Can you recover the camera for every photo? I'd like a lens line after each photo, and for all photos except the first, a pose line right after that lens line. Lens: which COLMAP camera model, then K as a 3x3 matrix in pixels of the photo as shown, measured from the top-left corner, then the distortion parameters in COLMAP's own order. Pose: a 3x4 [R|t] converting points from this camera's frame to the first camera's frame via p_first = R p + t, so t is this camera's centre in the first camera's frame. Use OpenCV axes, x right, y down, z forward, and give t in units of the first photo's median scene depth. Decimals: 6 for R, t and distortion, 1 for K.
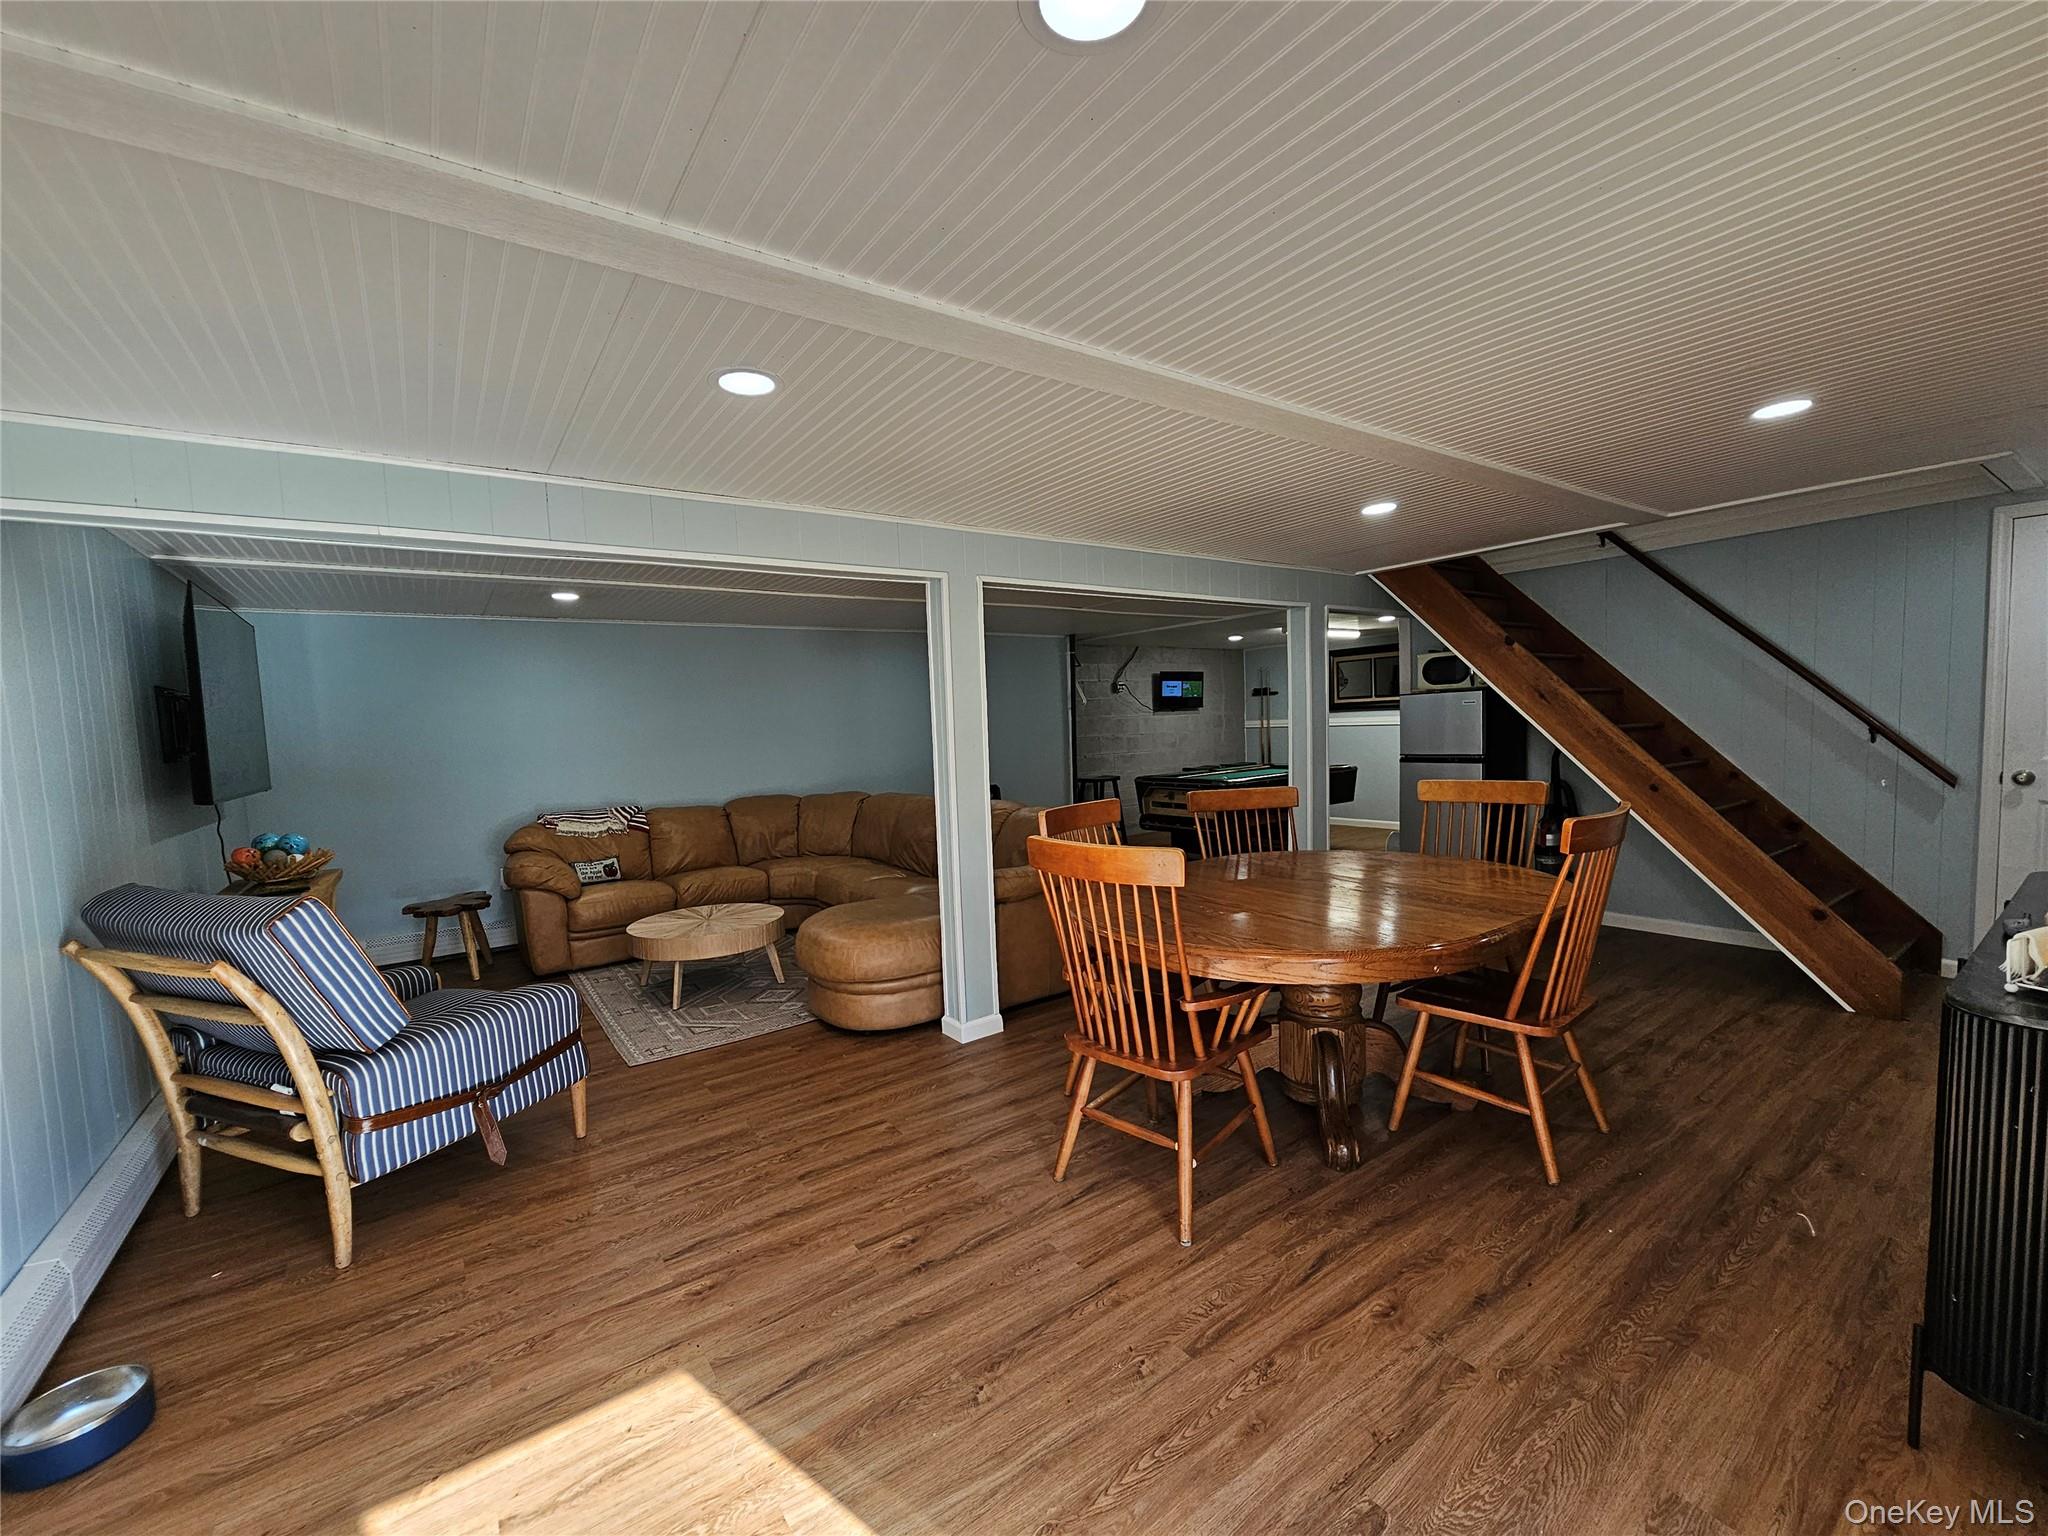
lens RADIAL K [[838.2, 0, 1022.8], [0, 838.2, 787.1], [0, 0, 1]] dist [-0.001891, -0.000168]
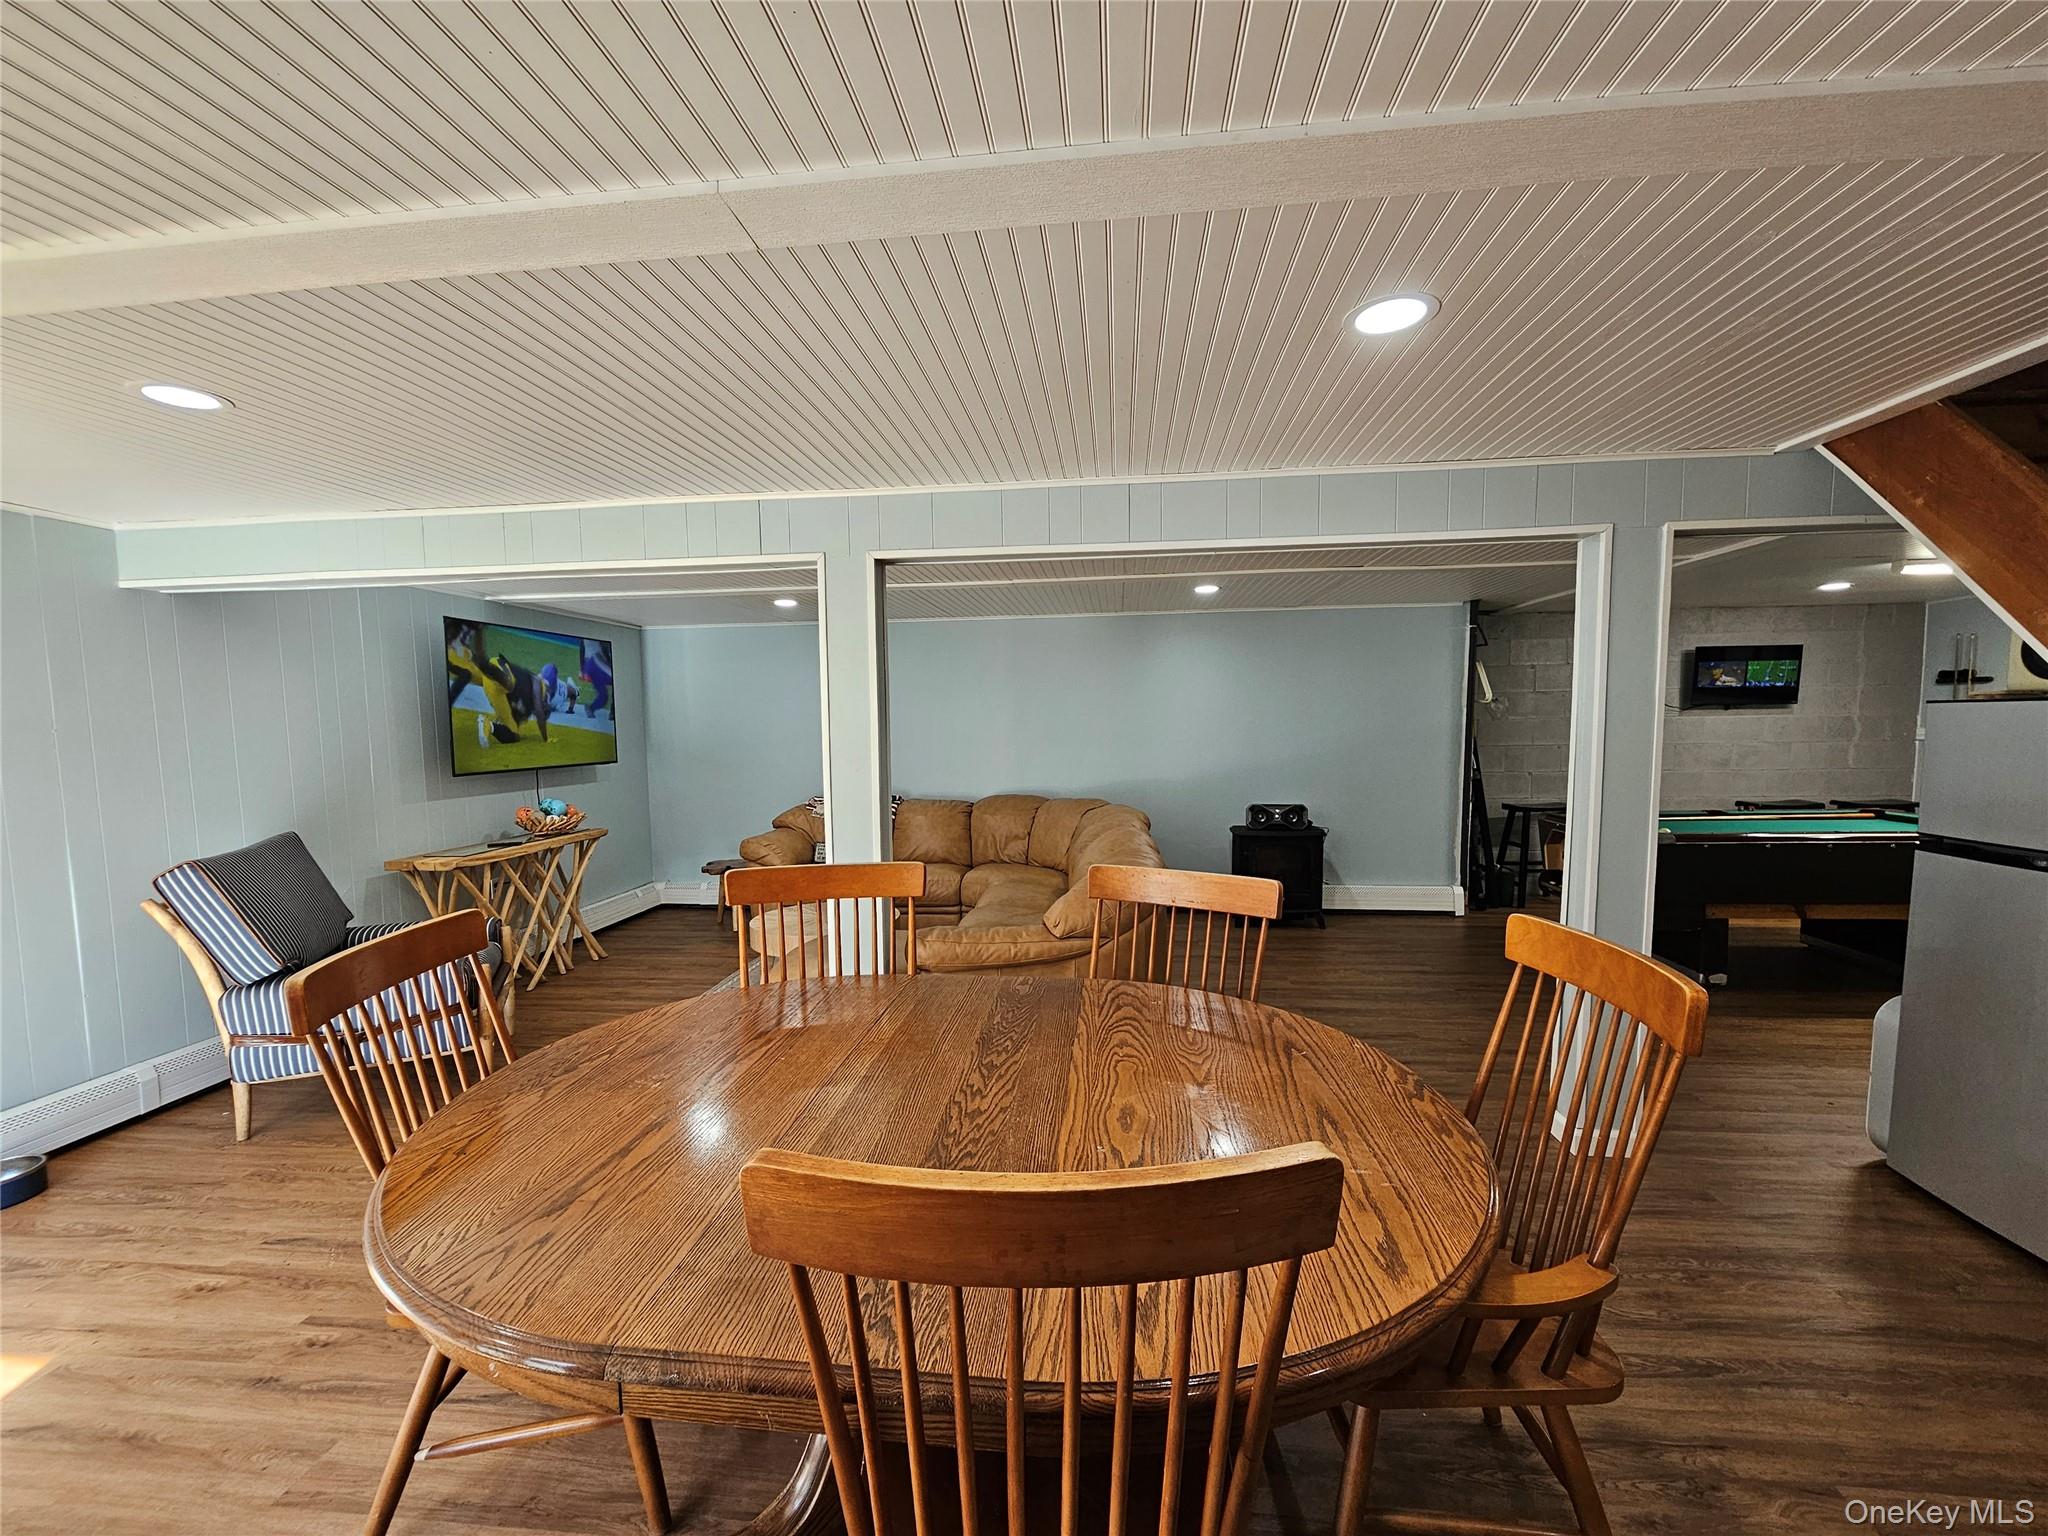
lens RADIAL K [[841.4, 0, 1025.0], [0, 841.4, 784.2], [0, 0, 1]] dist [-0.011263, 0.006034]
pose [[0.746147, 0.080092, -0.660946, 0.524072], [-0.066061, 0.996745, 0.046207, -0.072824], [0.662495, 0.009186, 0.749010, 0.456064]]
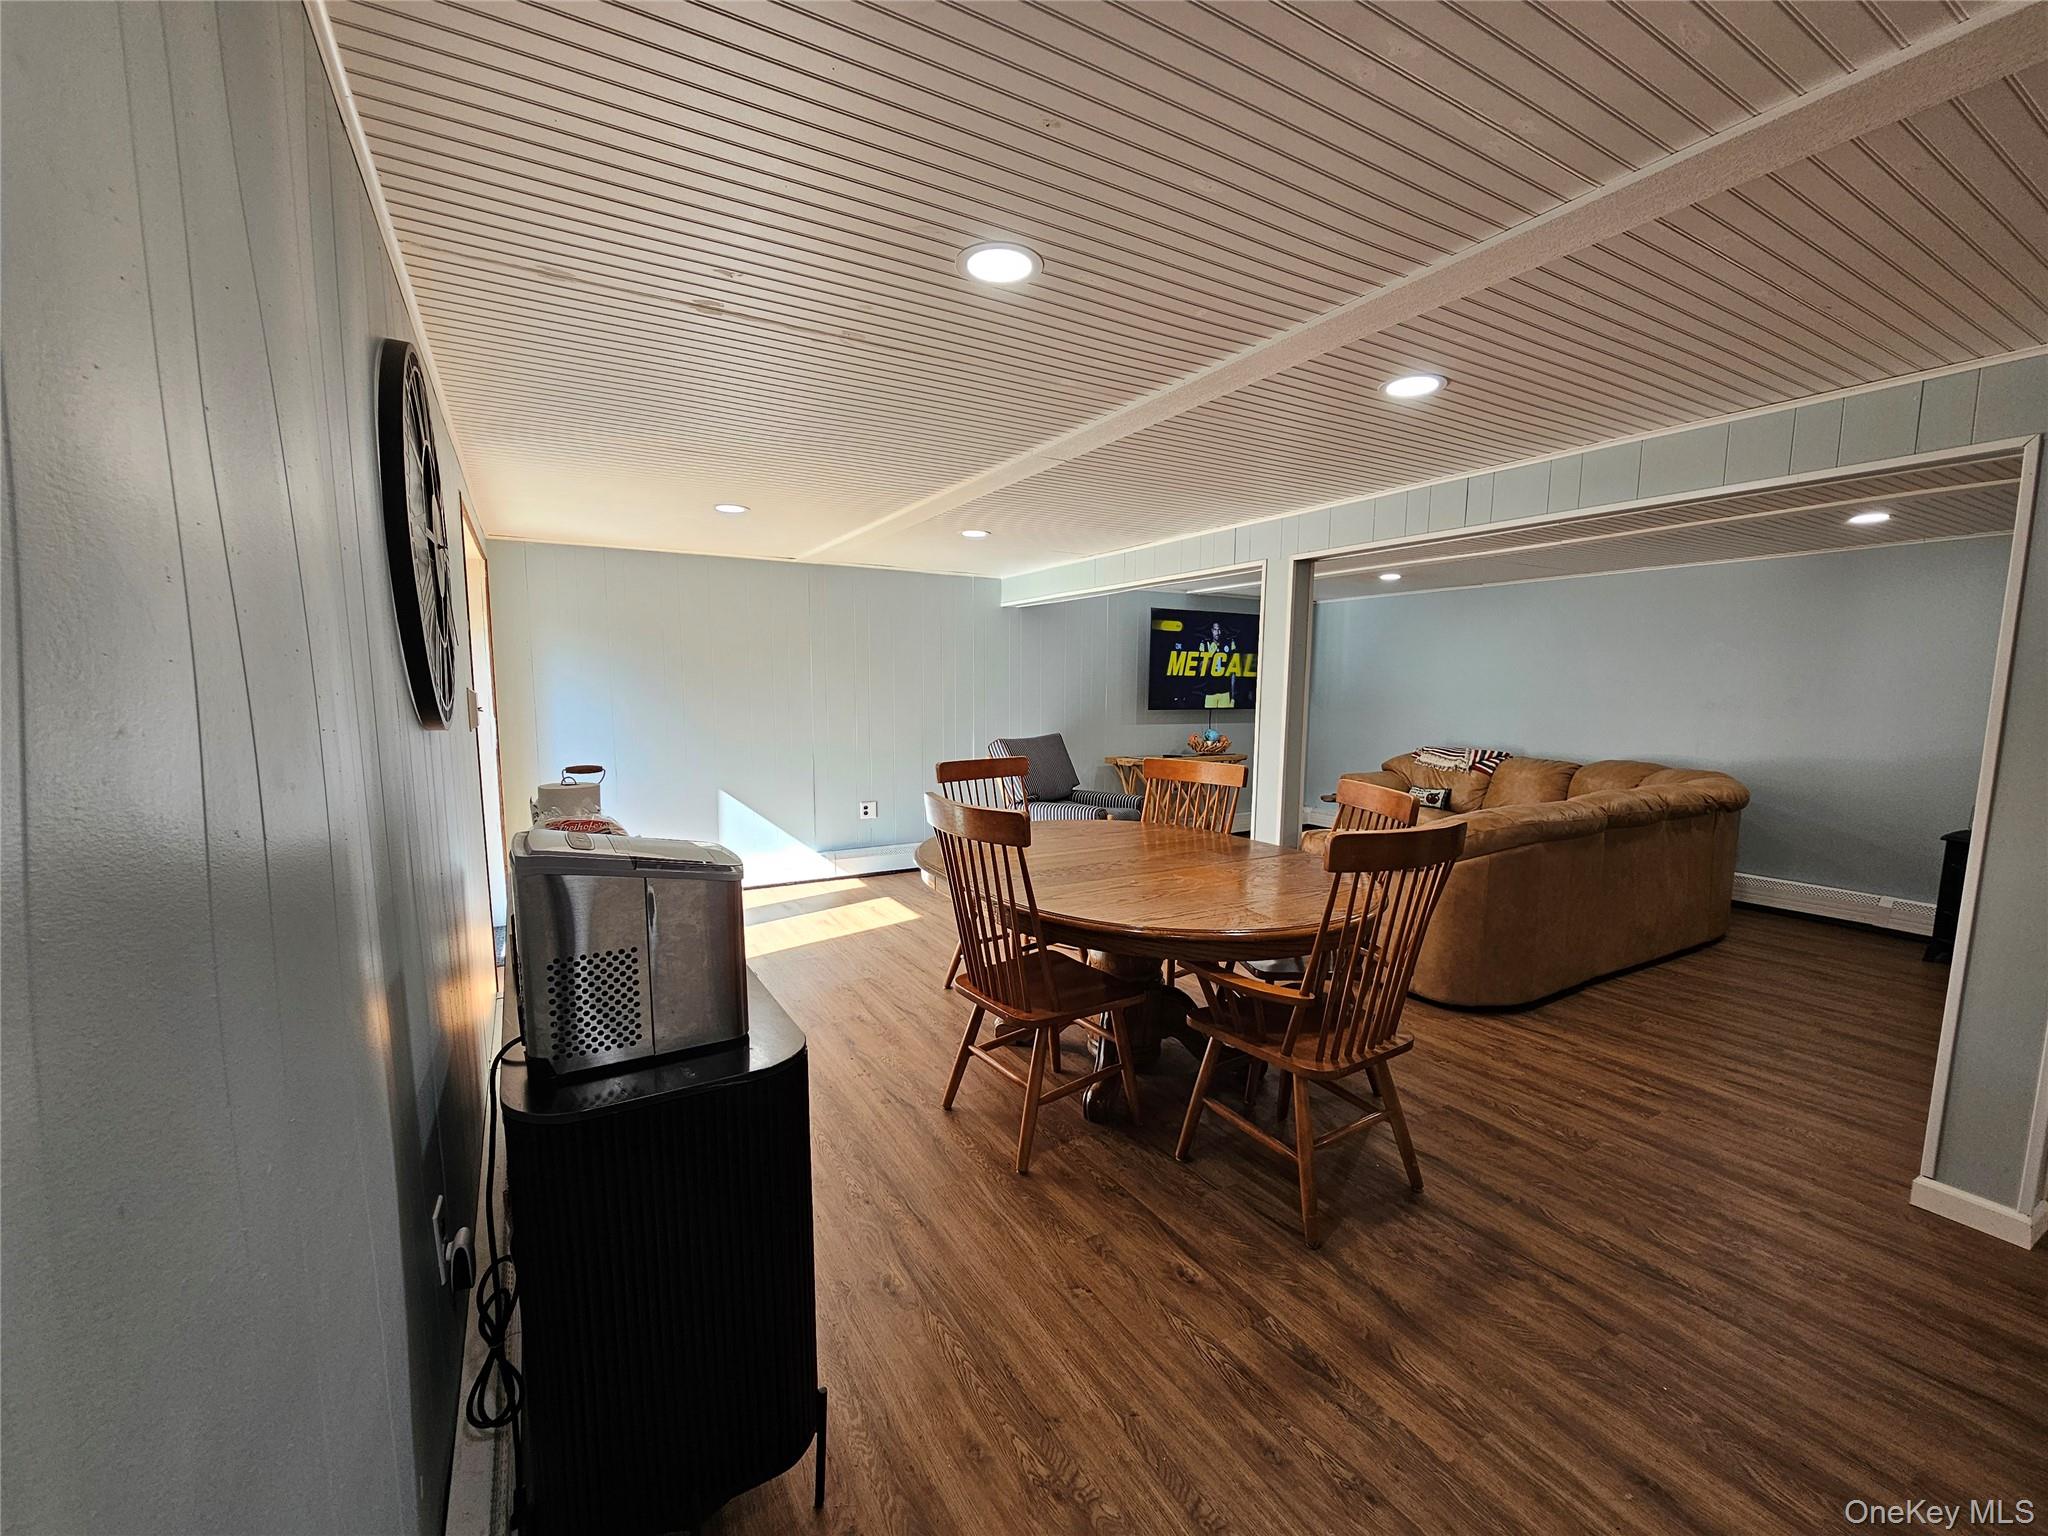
lens RADIAL K [[838.2, 0, 1022.8], [0, 838.2, 787.1], [0, 0, 1]] dist [-0.001891, -0.000168]
pose [[-0.094808, 0.159871, -0.982575, 0.988547], [-0.077236, 0.982864, 0.167370, -0.096376], [0.992495, 0.091758, -0.080835, 0.676112]]
